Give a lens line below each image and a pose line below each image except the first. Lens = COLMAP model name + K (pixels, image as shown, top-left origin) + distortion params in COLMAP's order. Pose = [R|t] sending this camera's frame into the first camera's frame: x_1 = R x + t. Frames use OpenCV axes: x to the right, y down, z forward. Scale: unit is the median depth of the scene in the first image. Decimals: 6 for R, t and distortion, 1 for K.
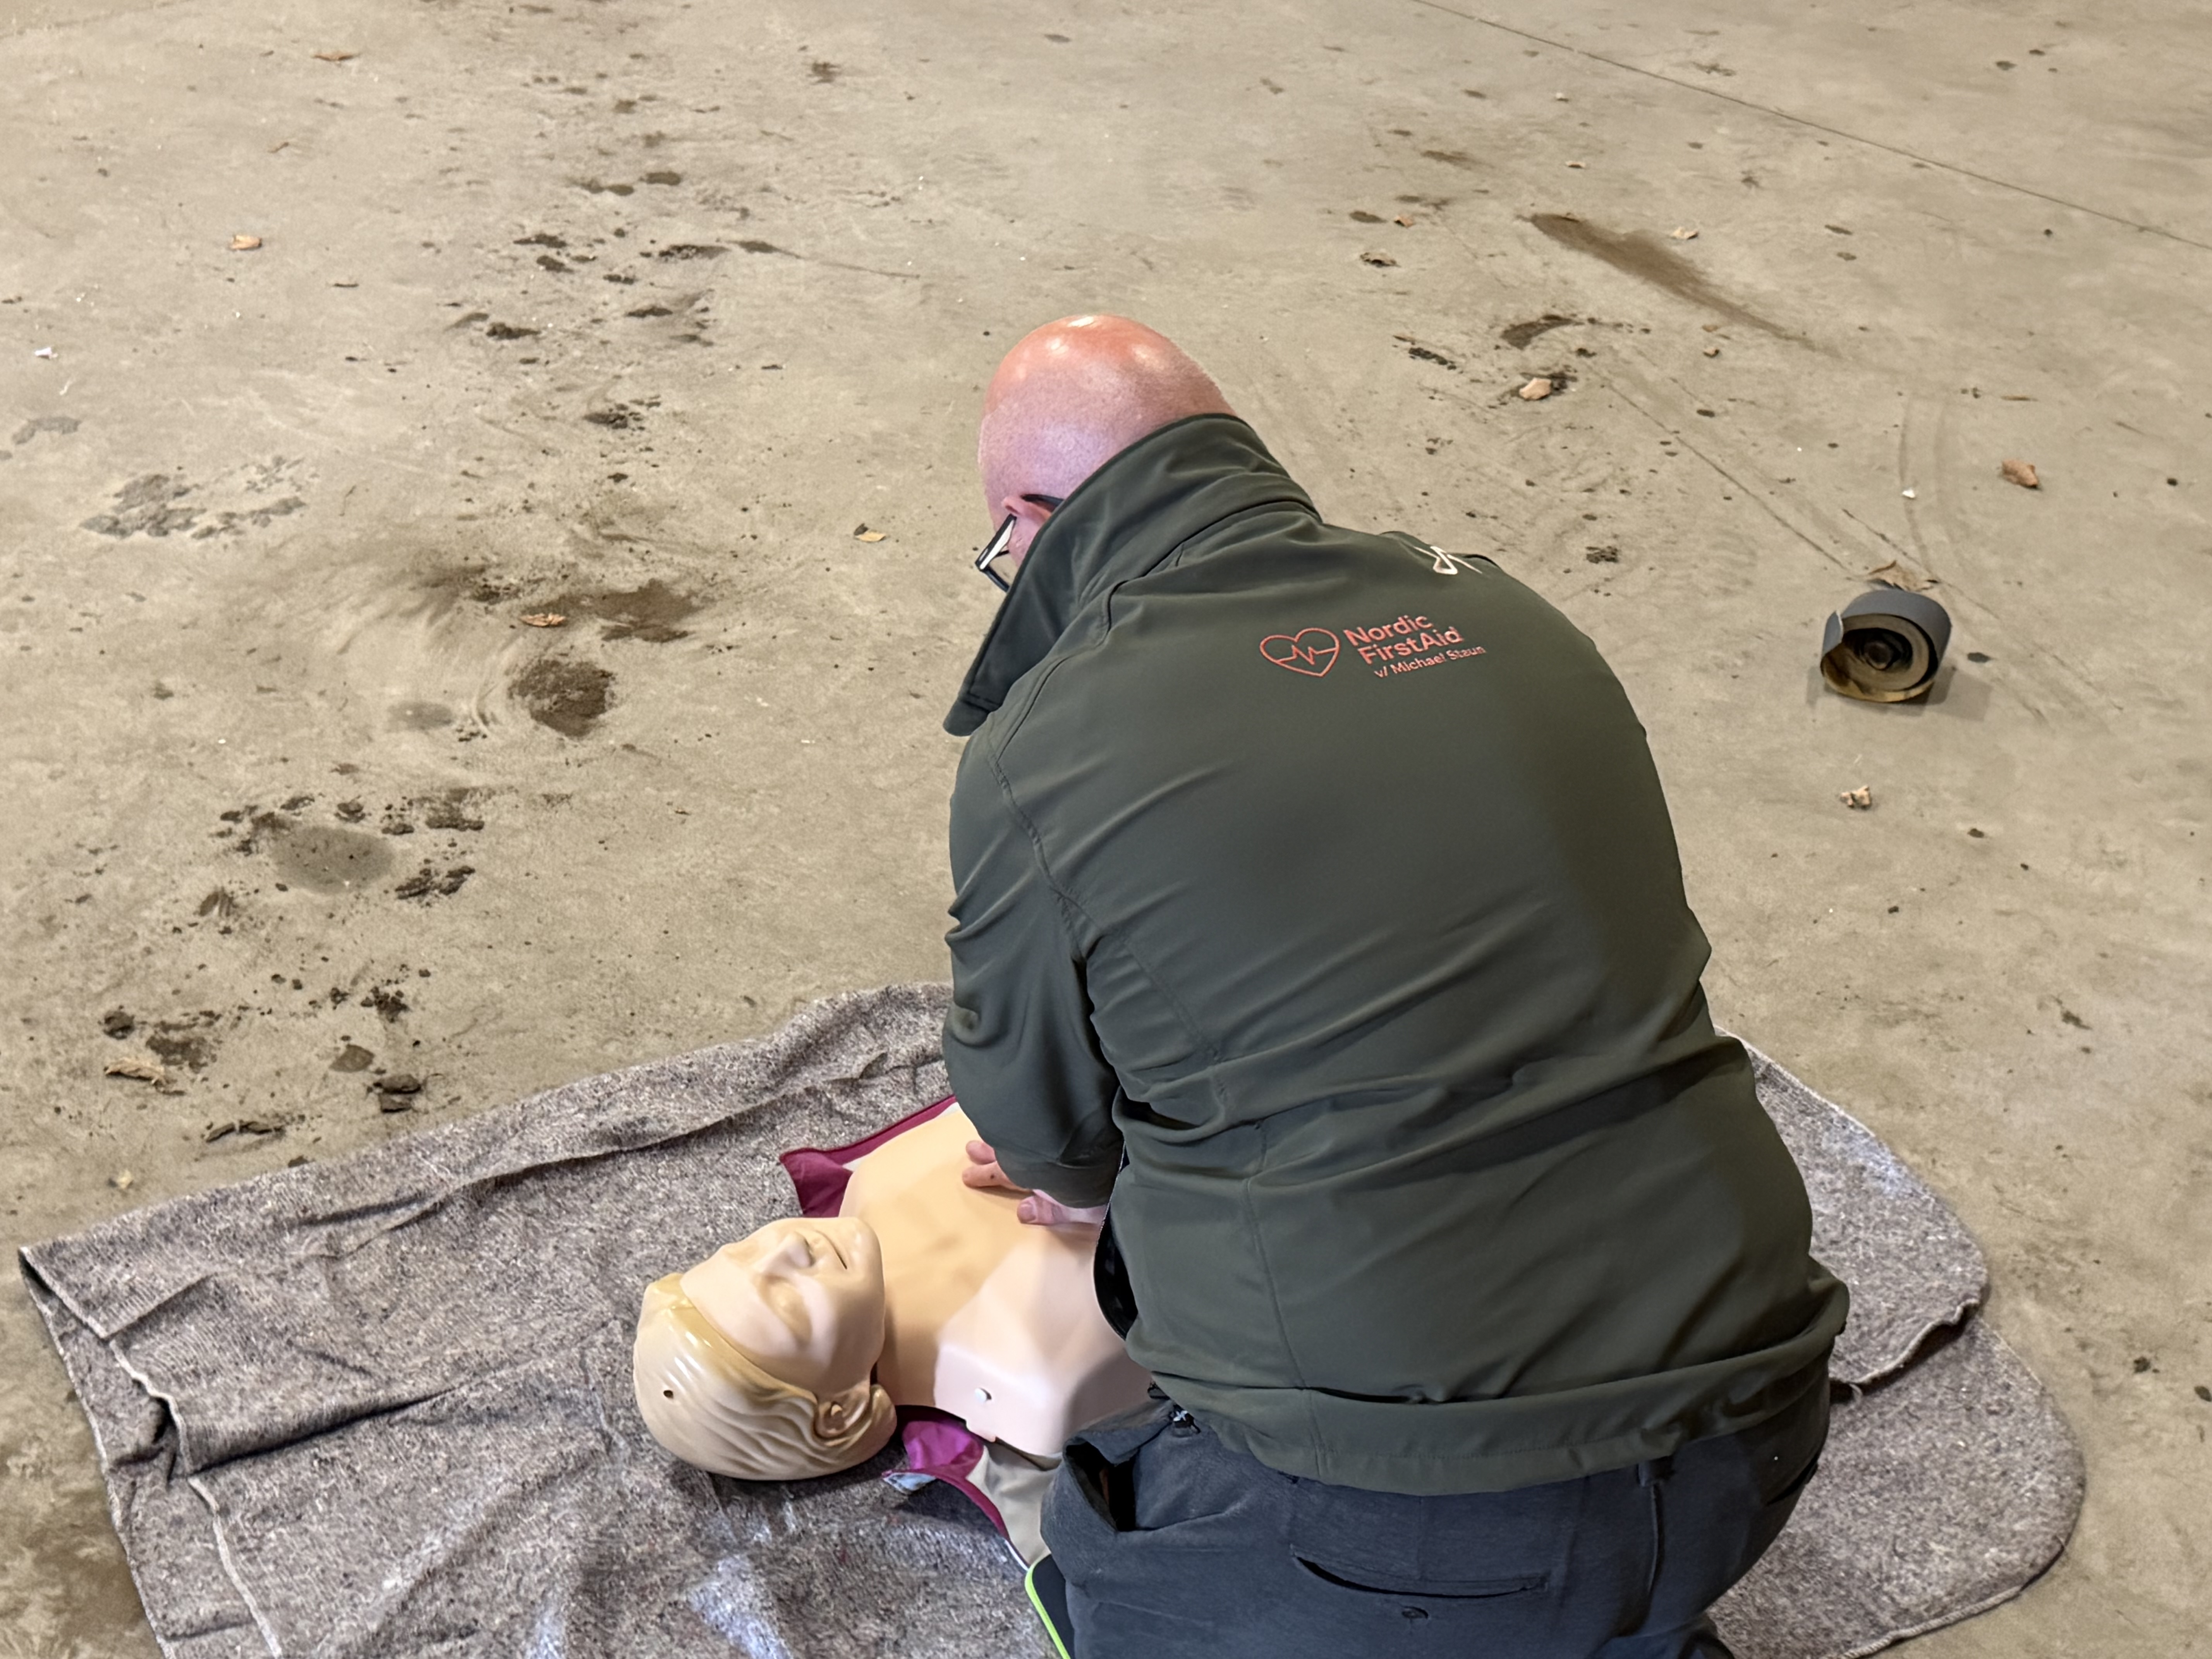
lens RADIAL K [[3049.9, 0, 1098.0], [0, 3049.9, 831.1], [0, 0, 1]] dist [0.118694, 0.000000]
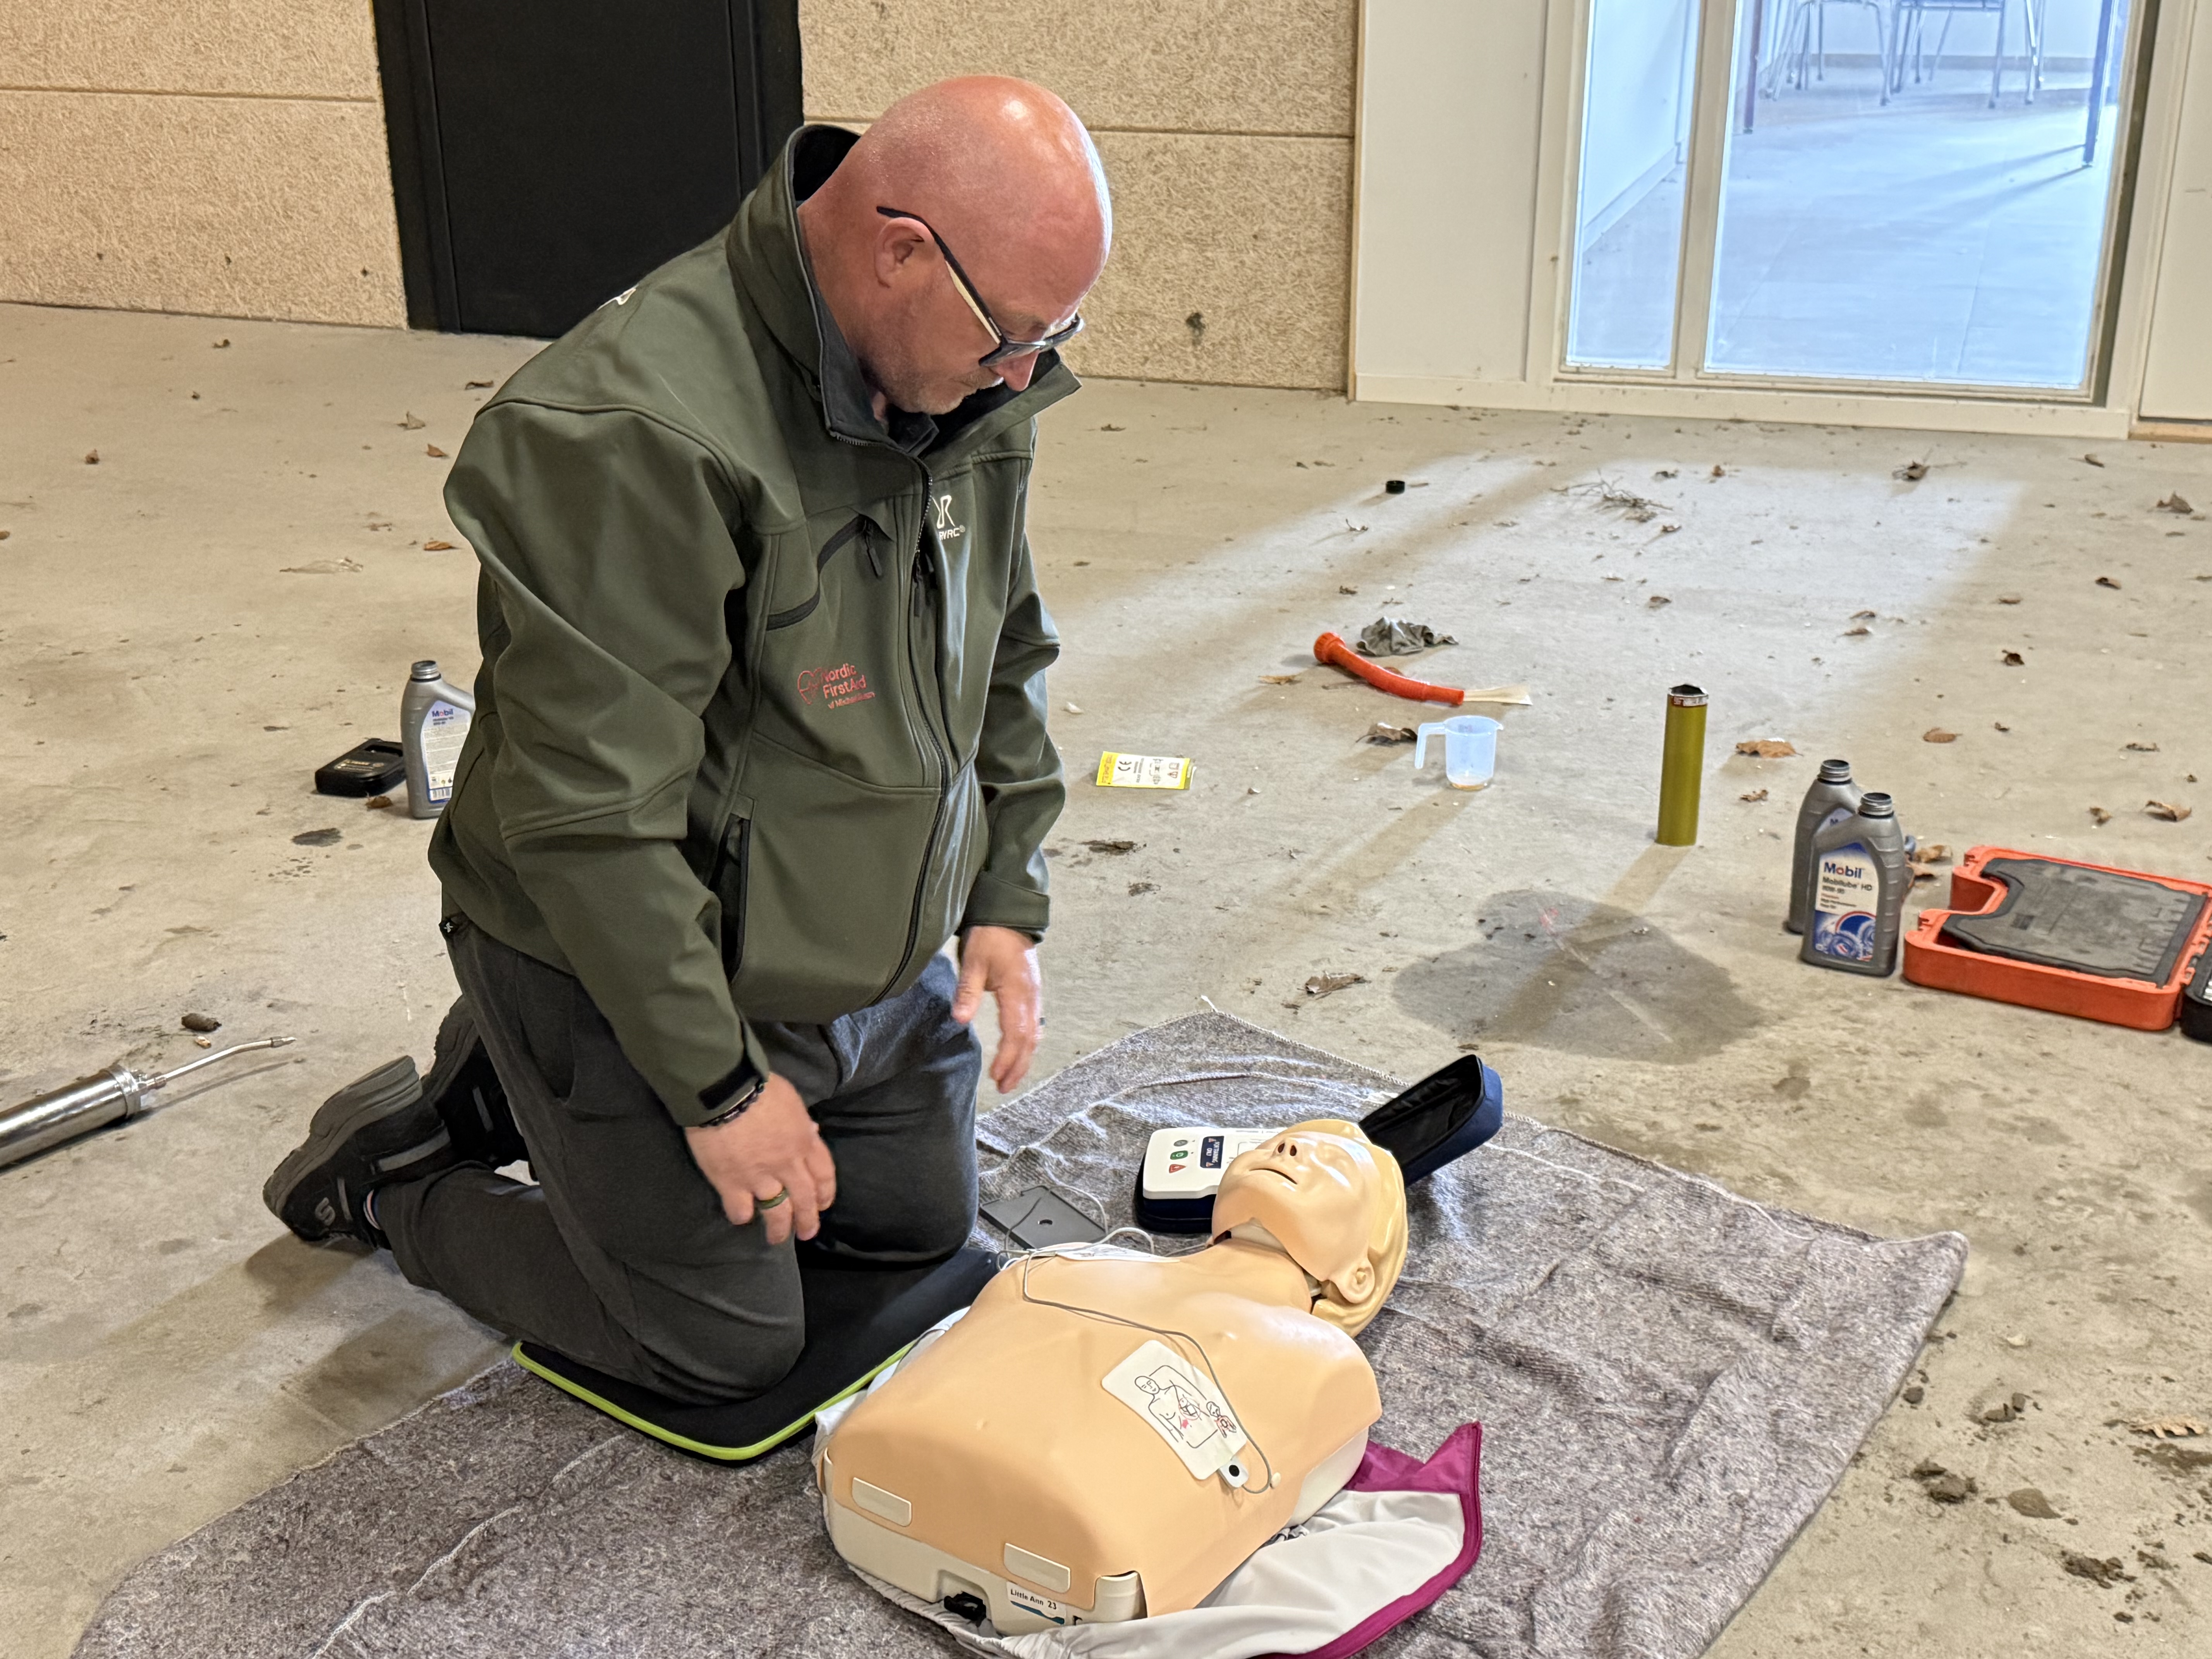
lens RADIAL K [[2676.1, 0, 1085.9], [0, 2676.1, 811.8], [0, 0, 1]] dist [0.050902, 0.000000]
pose [[-0.920602, 0.091063, -0.379737, 0.284151], [-0.246024, 0.619919, 0.745100, -0.559348], [0.303257, 0.779364, -0.548294, 1.184932]]
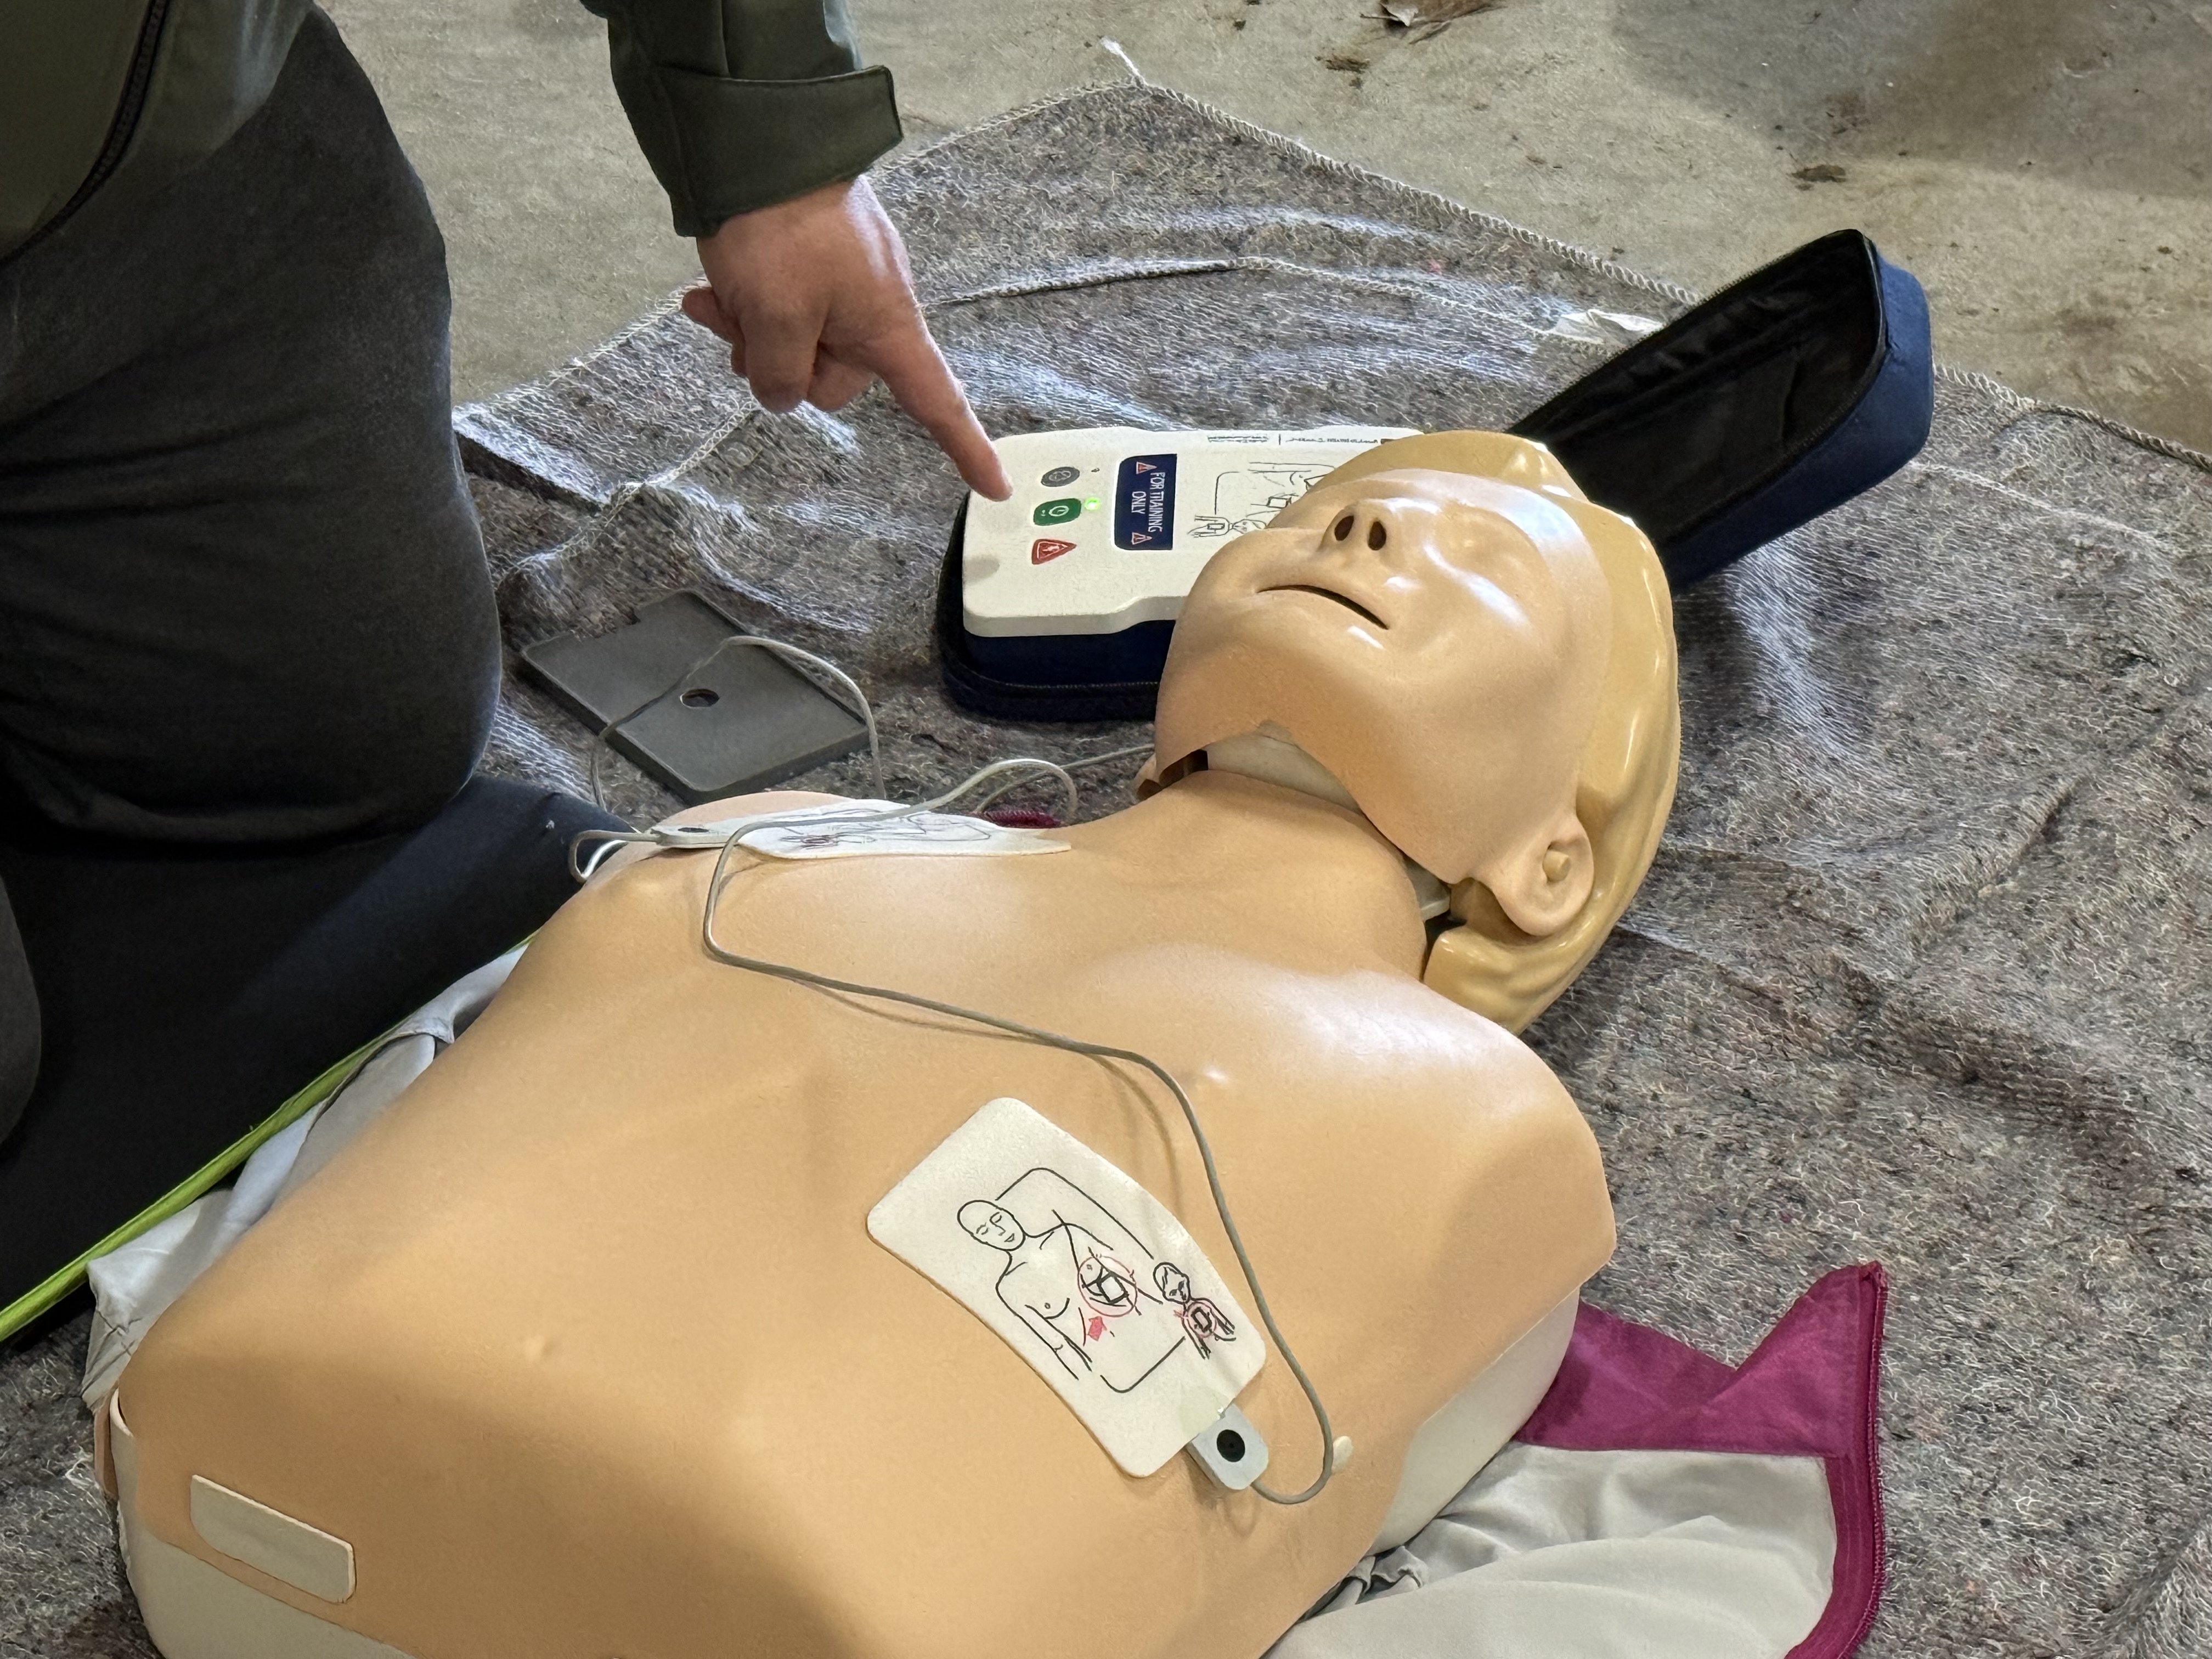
lens RADIAL K [[6453.7, 0, 1104.7], [0, 6453.7, 834.2], [0, 0, 1]] dist [0.061228, 0.000000]
pose [[-0.899220, 0.190608, -0.393793, 0.241524], [-0.277424, 0.447565, 0.850130, -0.489813], [0.338290, 0.873701, -0.349580, 1.106435]]
